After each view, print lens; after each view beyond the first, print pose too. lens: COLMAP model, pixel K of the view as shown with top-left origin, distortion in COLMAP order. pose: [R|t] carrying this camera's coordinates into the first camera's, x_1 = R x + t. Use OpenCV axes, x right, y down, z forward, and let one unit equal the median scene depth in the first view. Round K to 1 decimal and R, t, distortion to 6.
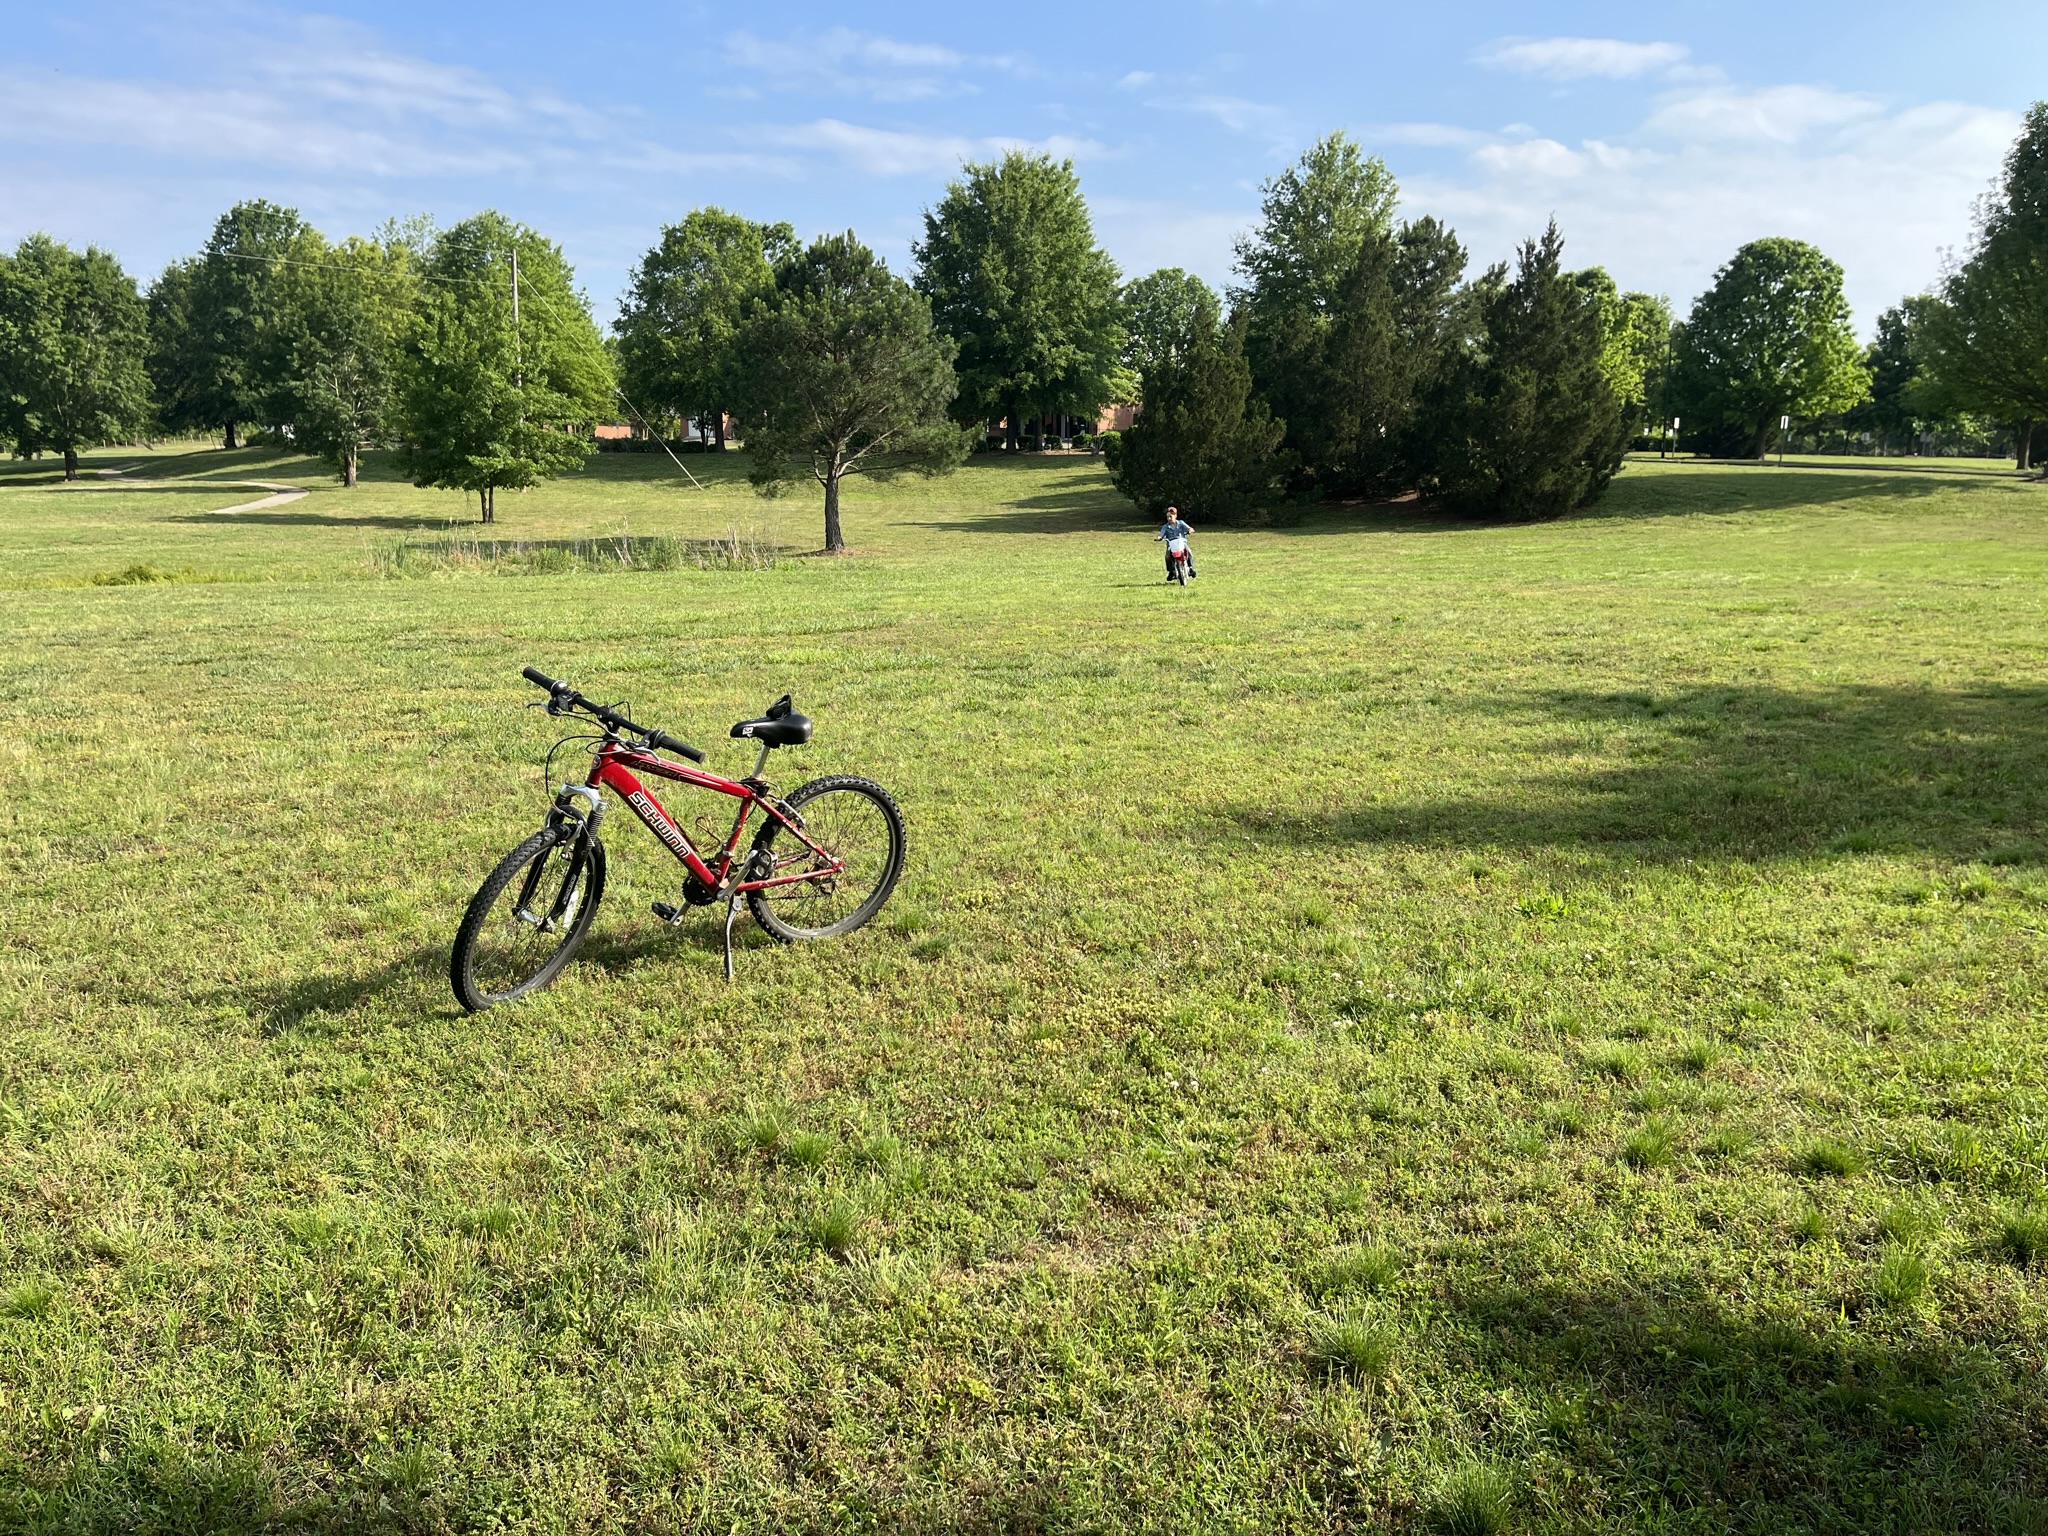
lens RADIAL K [[1547.9, 0, 1032.3], [0, 1547.9, 772.8], [0, 0, 1]] dist [0.068515, -0.092254]
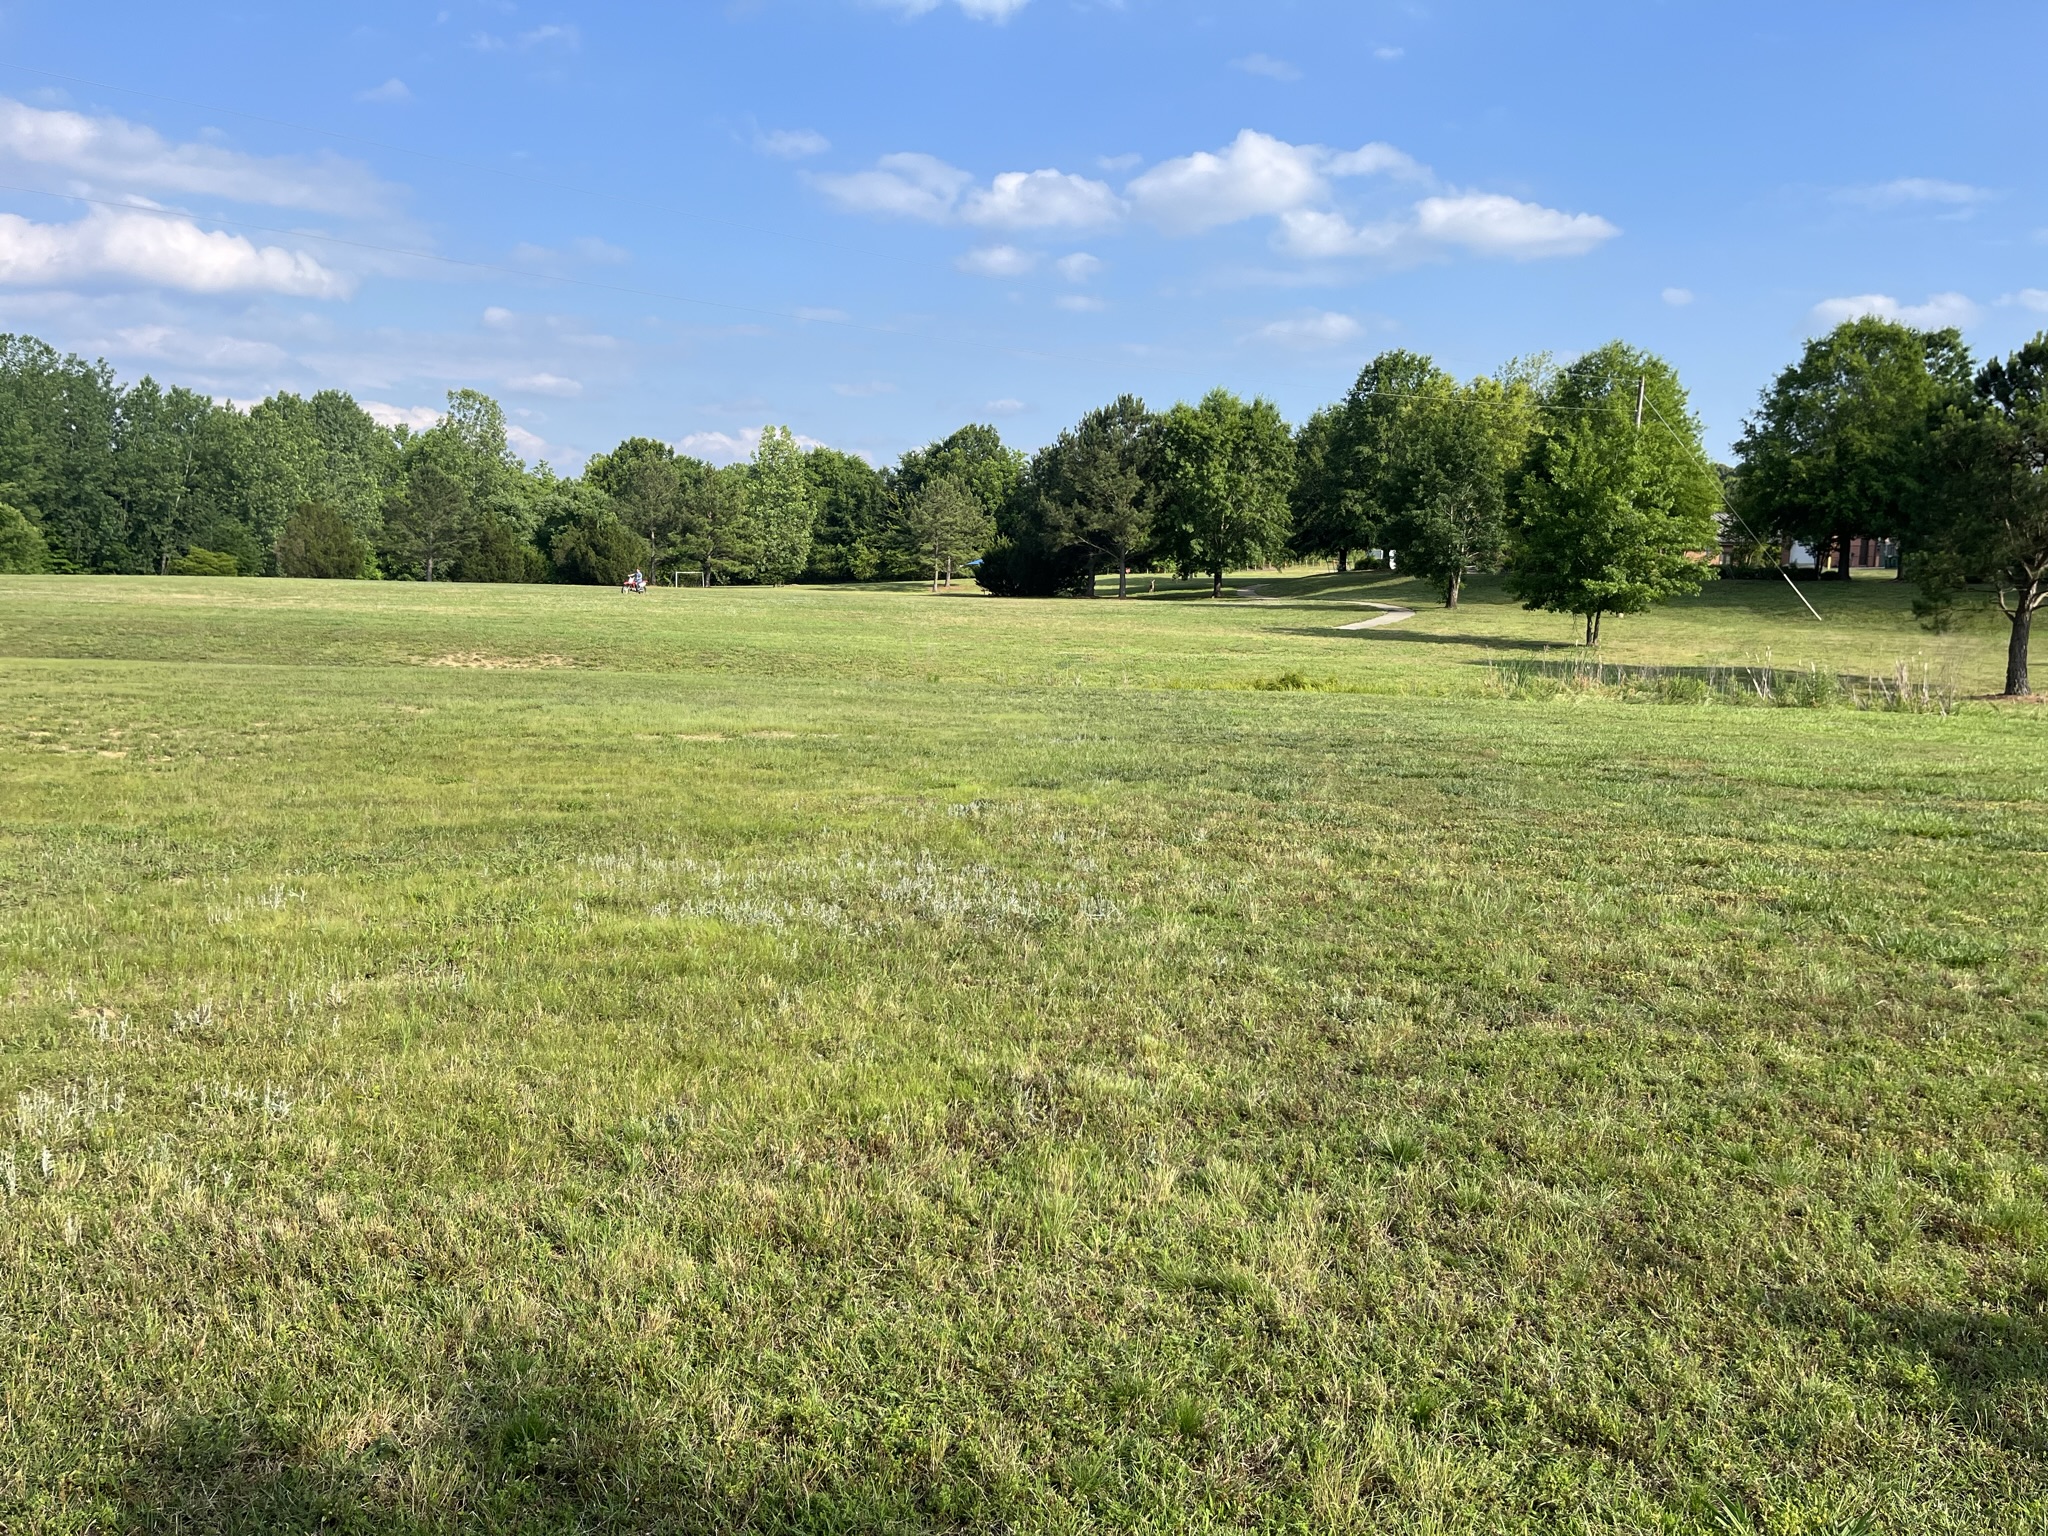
lens RADIAL K [[1547.9, 0, 1044.8], [0, 1547.9, 757.8], [0, 0, 1]] dist [0.068515, -0.092254]
pose [[0.800509, 0.085961, -0.593124, -0.036975], [-0.137936, 0.989518, -0.042755, -0.002082], [0.583232, 0.116039, 0.803975, 0.019350]]
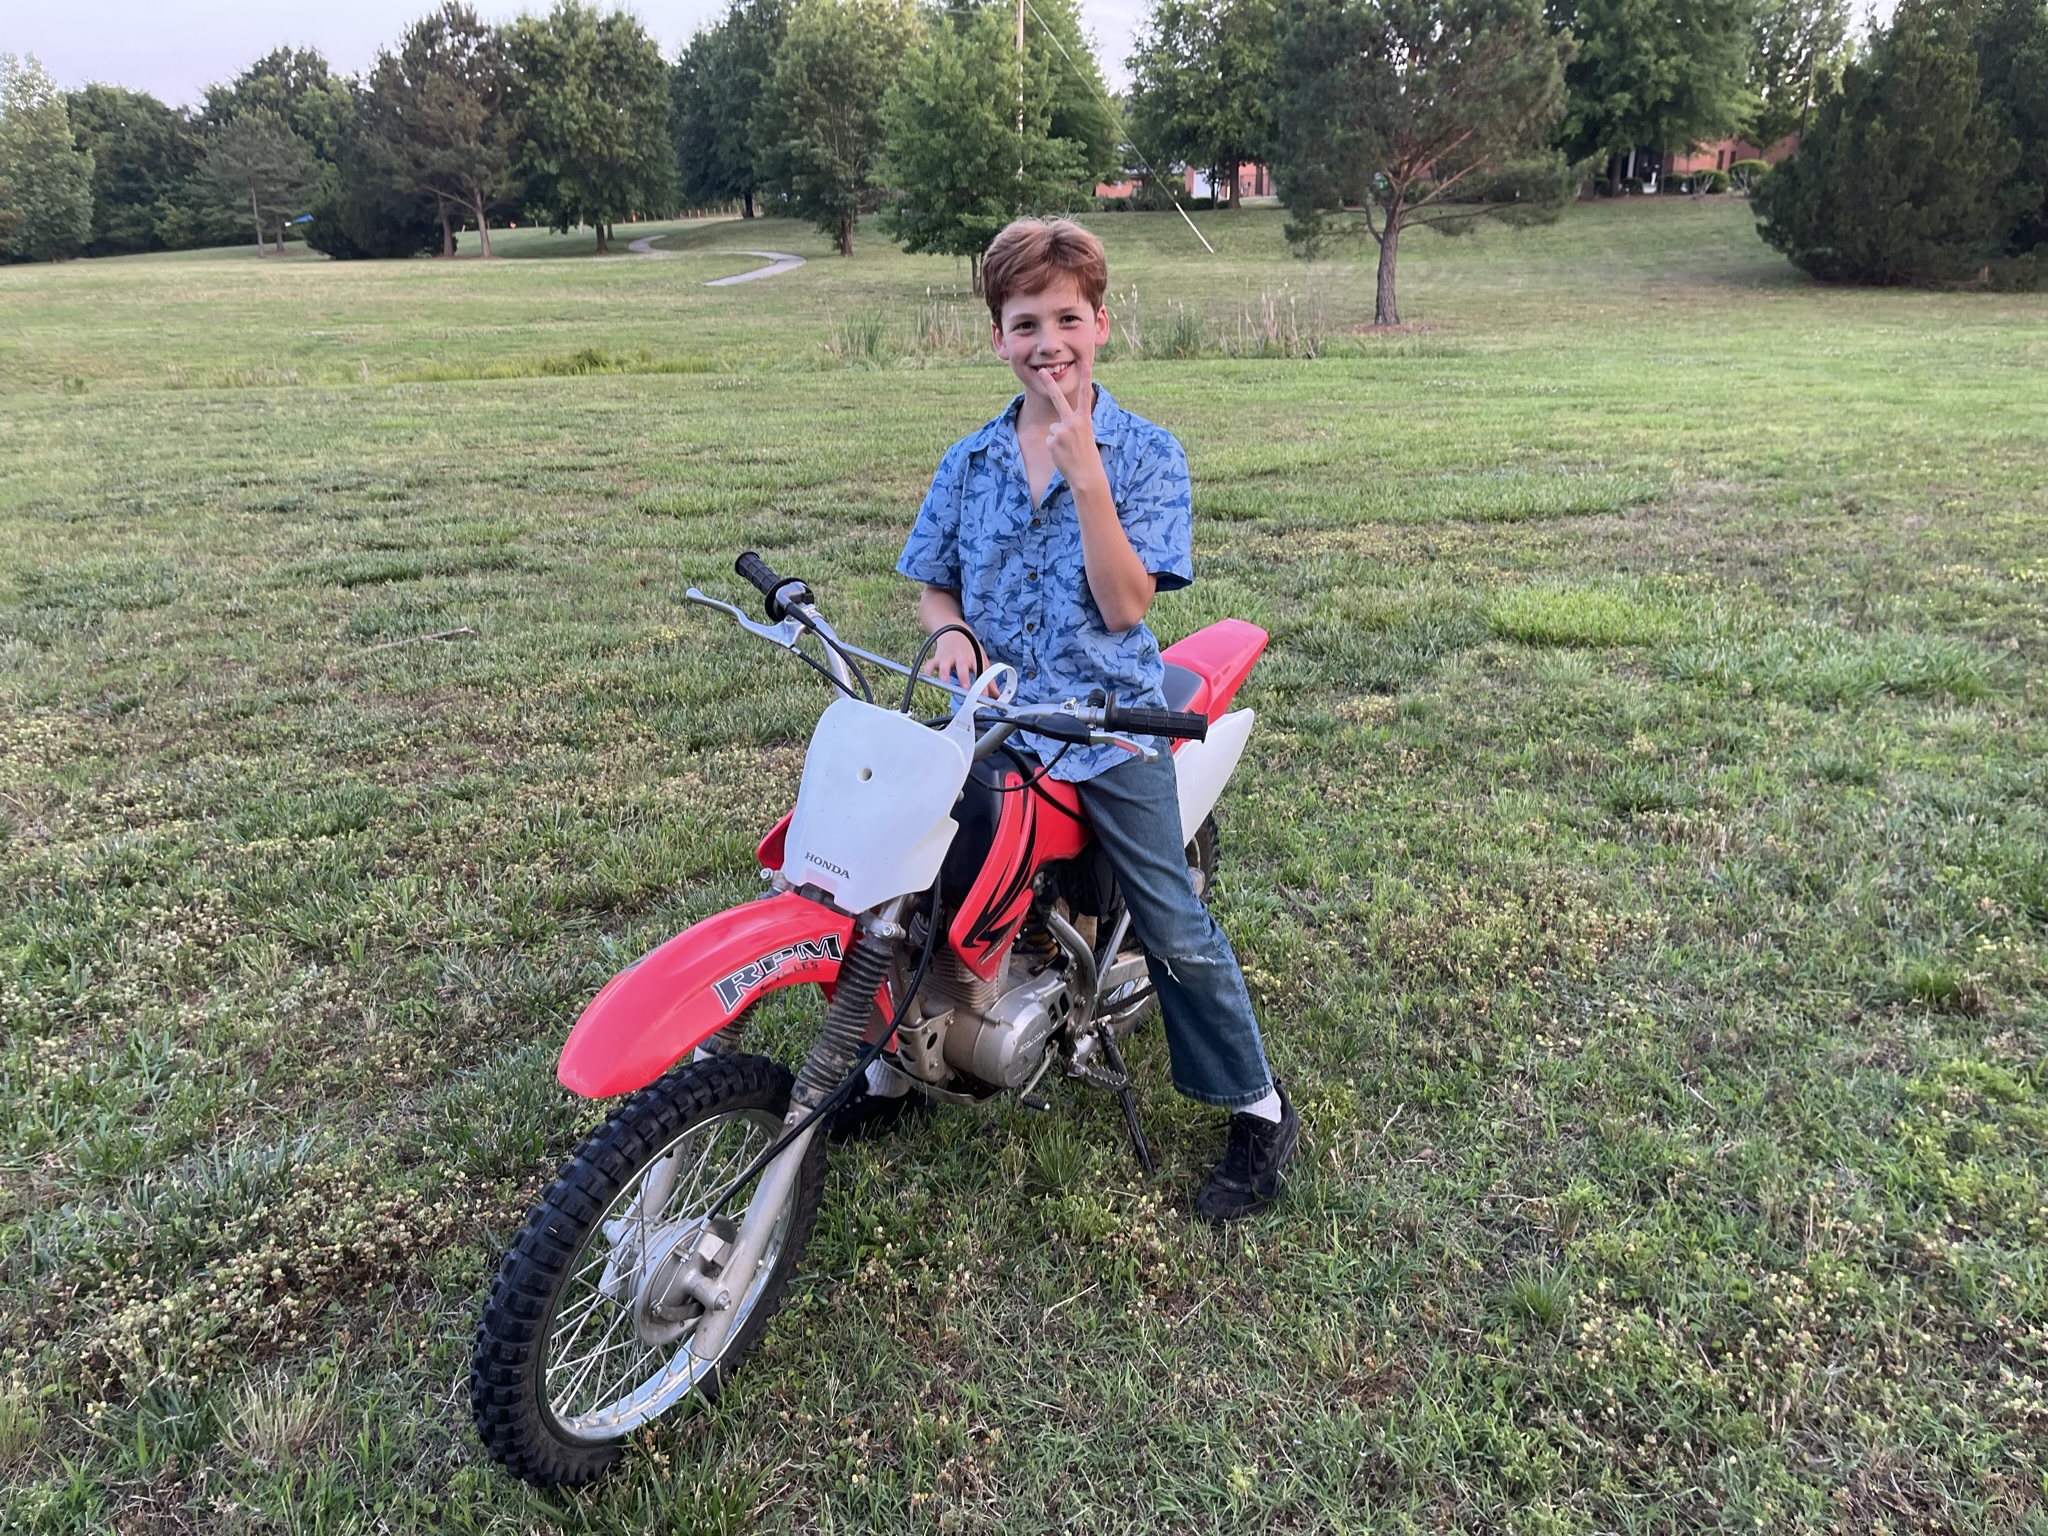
lens RADIAL K [[1547.9, 0, 1030.0], [0, 1547.9, 750.0], [0, 0, 1]] dist [0.068515, -0.092254]
pose [[0.953299, 0.080372, -0.291139, -0.044914], [-0.042695, 0.990124, 0.133534, -0.024448], [0.298996, -0.114868, 0.947316, 0.147648]]
